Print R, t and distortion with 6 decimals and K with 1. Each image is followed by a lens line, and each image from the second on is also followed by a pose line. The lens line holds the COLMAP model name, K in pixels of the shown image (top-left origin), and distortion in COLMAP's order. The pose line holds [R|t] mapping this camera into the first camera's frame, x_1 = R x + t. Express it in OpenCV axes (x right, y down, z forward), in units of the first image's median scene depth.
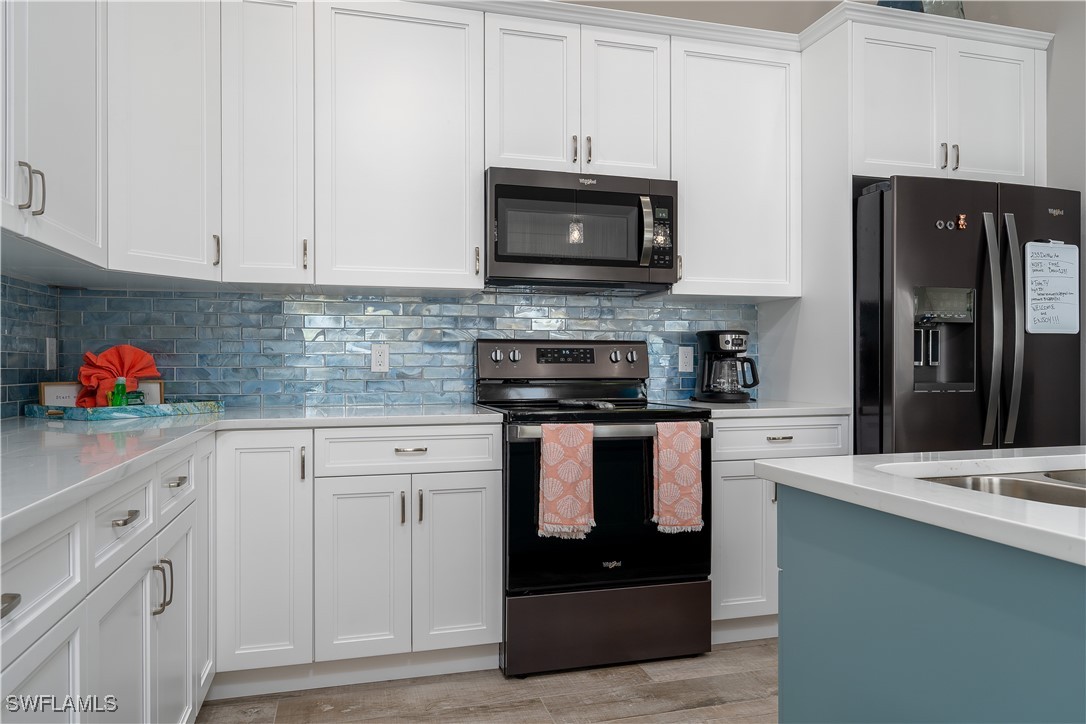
lens RADIAL K [[707.9, 0, 539.2], [0, 707.9, 362.0], [0, 0, 1]] dist [0.001875, -0.000191]
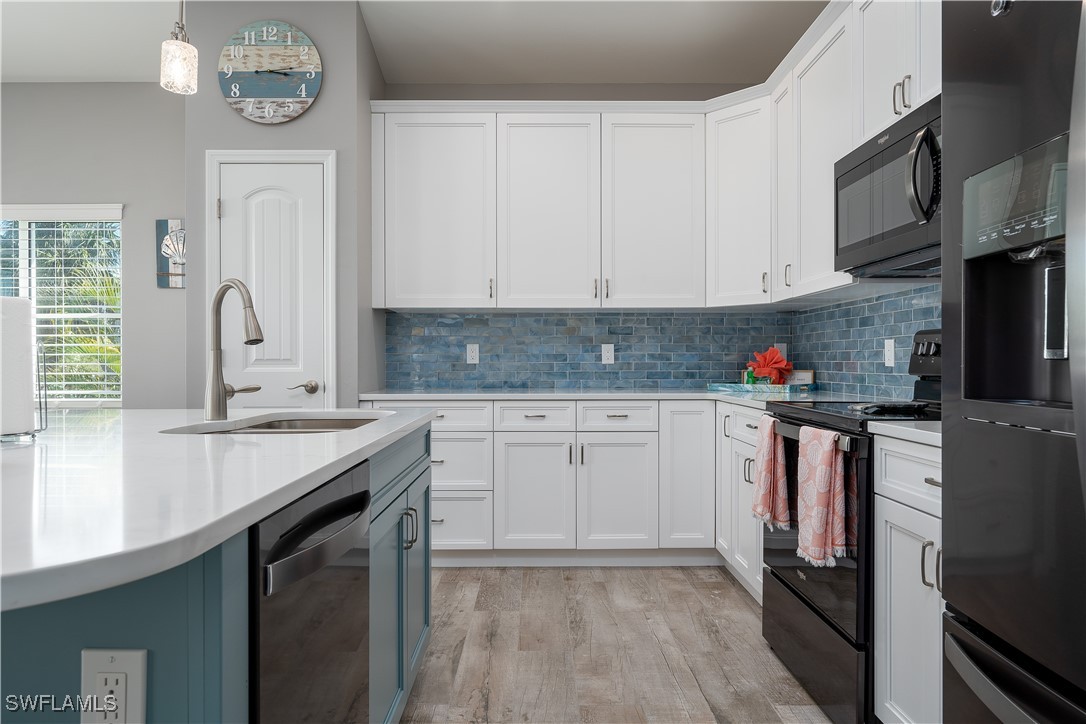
lens RADIAL K [[707.9, 0, 538.6], [0, 707.9, 364.1], [0, 0, 1]] dist [0.001875, -0.000191]
pose [[-0.260089, 0.002733, -0.965581, 1.194864], [0.003905, 0.999991, 0.001779, 0.009364], [0.965577, -0.003308, -0.260097, 1.005920]]
